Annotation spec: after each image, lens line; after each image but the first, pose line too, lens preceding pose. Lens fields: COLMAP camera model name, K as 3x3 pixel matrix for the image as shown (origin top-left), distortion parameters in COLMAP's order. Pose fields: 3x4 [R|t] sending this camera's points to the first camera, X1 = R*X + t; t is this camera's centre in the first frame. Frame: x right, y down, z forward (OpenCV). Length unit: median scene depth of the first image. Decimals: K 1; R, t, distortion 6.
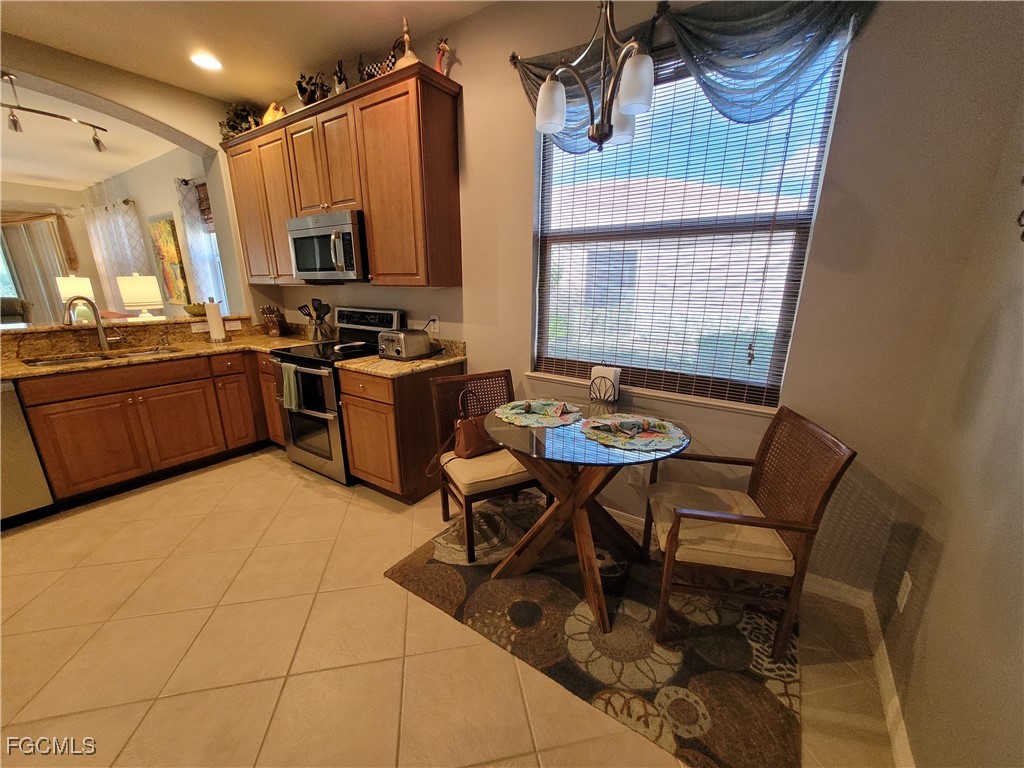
lens RADIAL K [[399.9, 0, 511.3], [0, 399.9, 390.4], [0, 0, 1]] dist [0.006031, -0.000919]
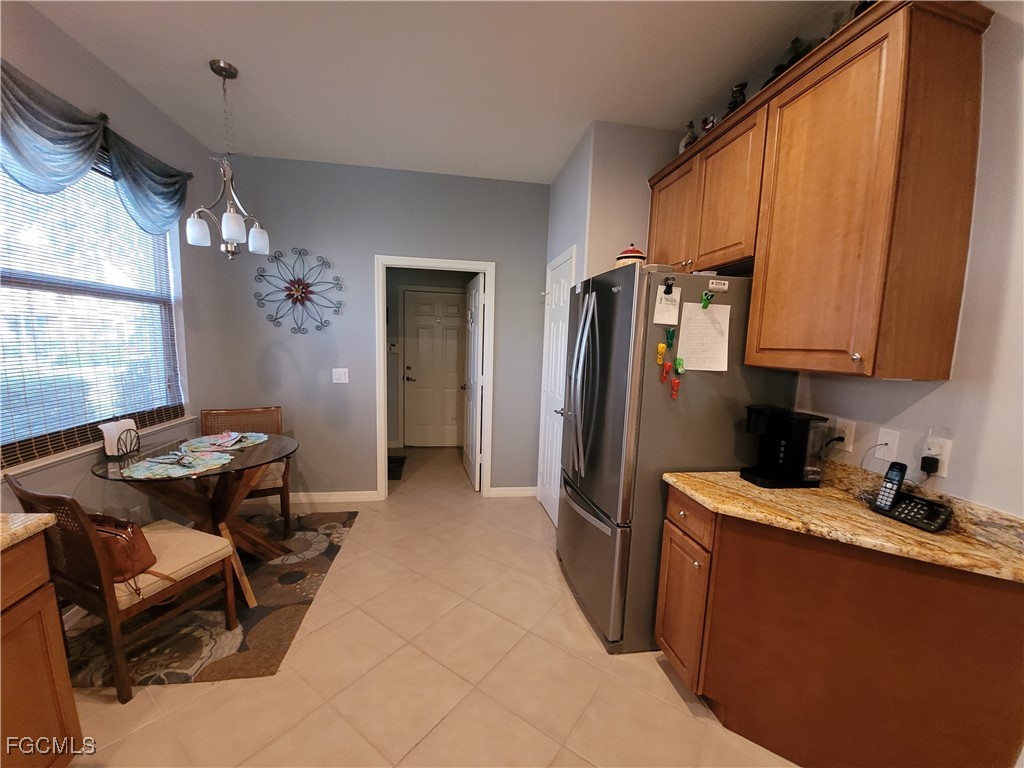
lens RADIAL K [[399.9, 0, 510.3], [0, 399.9, 386.9], [0, 0, 1]] dist [0.006031, -0.000919]
pose [[-0.682892, -0.105385, 0.722878, -0.890454], [0.162496, 0.942835, 0.290959, -0.211654], [-0.712218, 0.316159, -0.626729, 0.717779]]
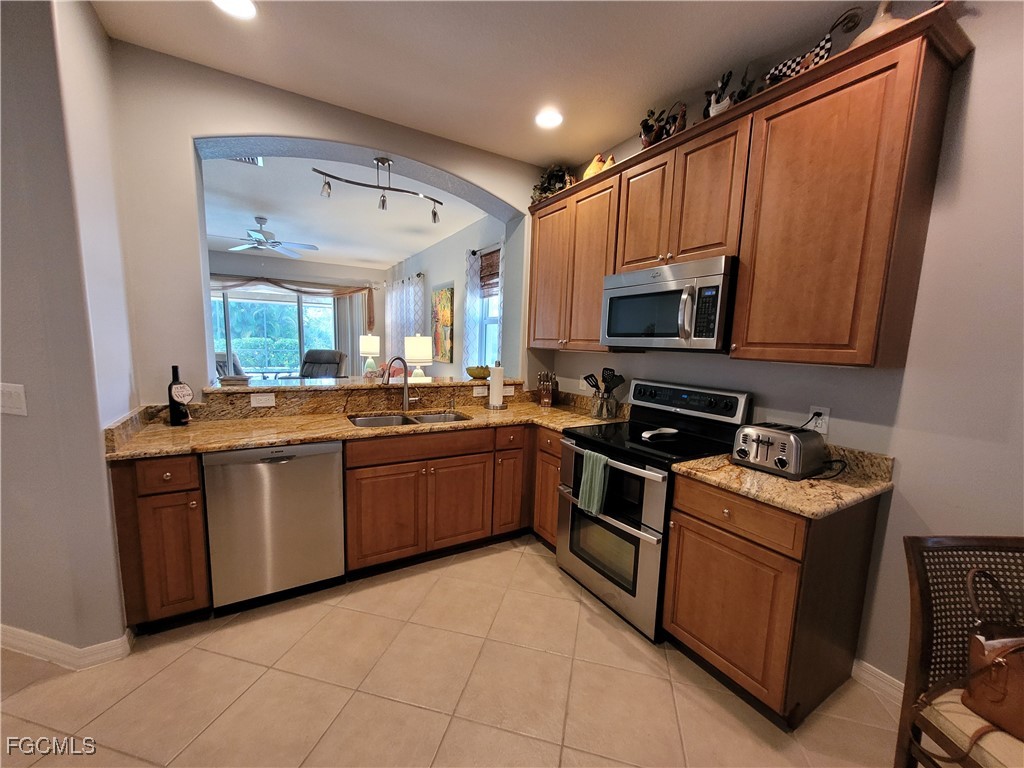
lens RADIAL K [[399.9, 0, 513.8], [0, 399.9, 388.8], [0, 0, 1]] dist [0.006031, -0.000919]
pose [[0.907274, 0.075858, -0.413641, -0.374435], [-0.139321, 0.982270, -0.125444, -0.065961], [0.396791, 0.171441, 0.901756, 0.216448]]
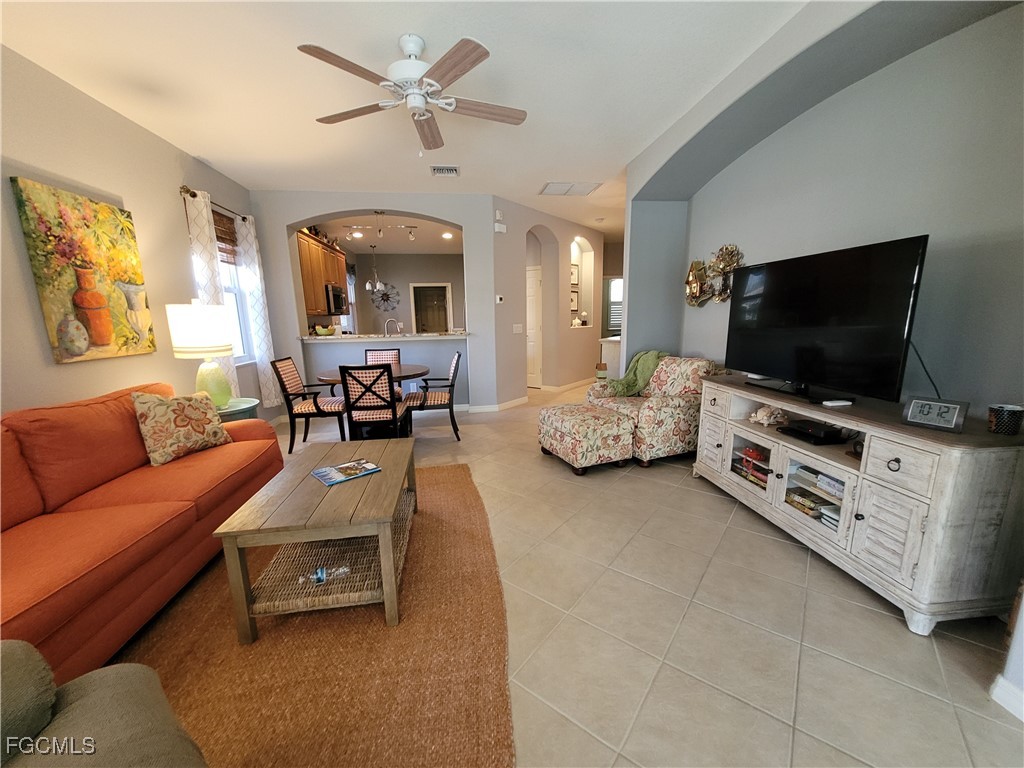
lens RADIAL K [[399.9, 0, 514.9], [0, 399.9, 388.4], [0, 0, 1]] dist [0.006031, -0.000919]
pose [[-0.664820, -0.127435, 0.736054, -2.933367], [0.212424, 0.912410, 0.349835, -0.479314], [-0.716164, 0.388933, -0.579518, 1.813980]]
